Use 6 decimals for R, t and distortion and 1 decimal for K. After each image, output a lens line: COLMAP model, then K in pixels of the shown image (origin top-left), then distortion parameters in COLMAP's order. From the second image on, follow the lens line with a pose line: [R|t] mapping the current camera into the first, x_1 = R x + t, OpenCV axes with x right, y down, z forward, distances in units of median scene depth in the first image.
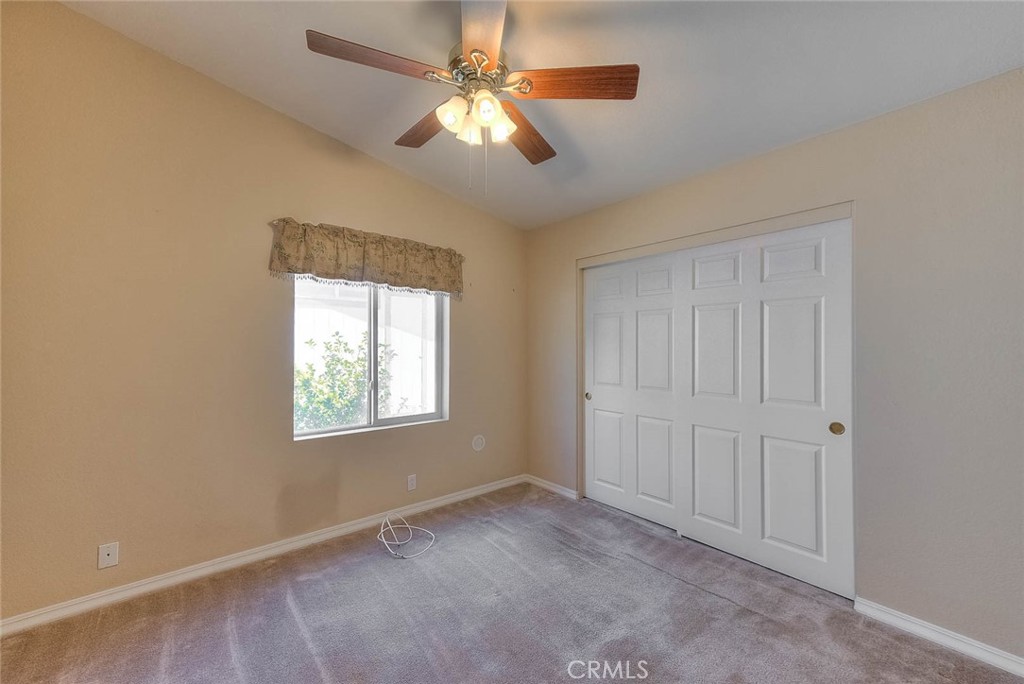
lens RADIAL K [[404.6, 0, 508.5], [0, 404.6, 341.0], [0, 0, 1]] dist [0.015896, -0.001601]
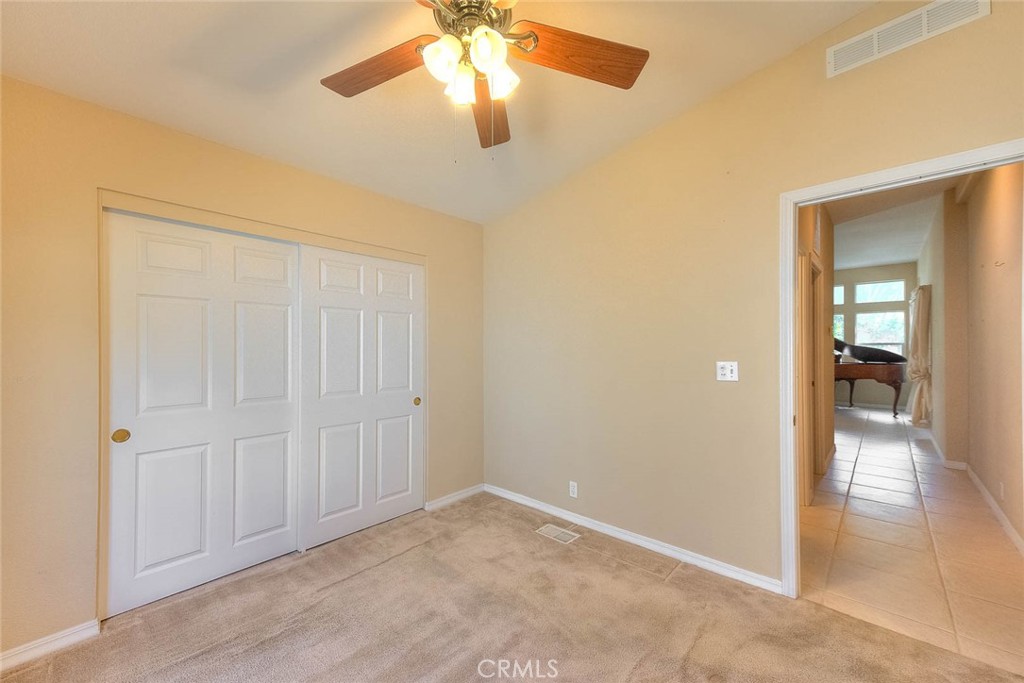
lens RADIAL K [[404.6, 0, 507.7], [0, 404.6, 345.8], [0, 0, 1]] dist [0.015896, -0.001601]
pose [[-0.145546, -0.000881, 0.989351, -0.634141], [-0.011357, 0.999935, -0.000780, 0.003377], [-0.989286, -0.011350, -0.145546, 0.758153]]
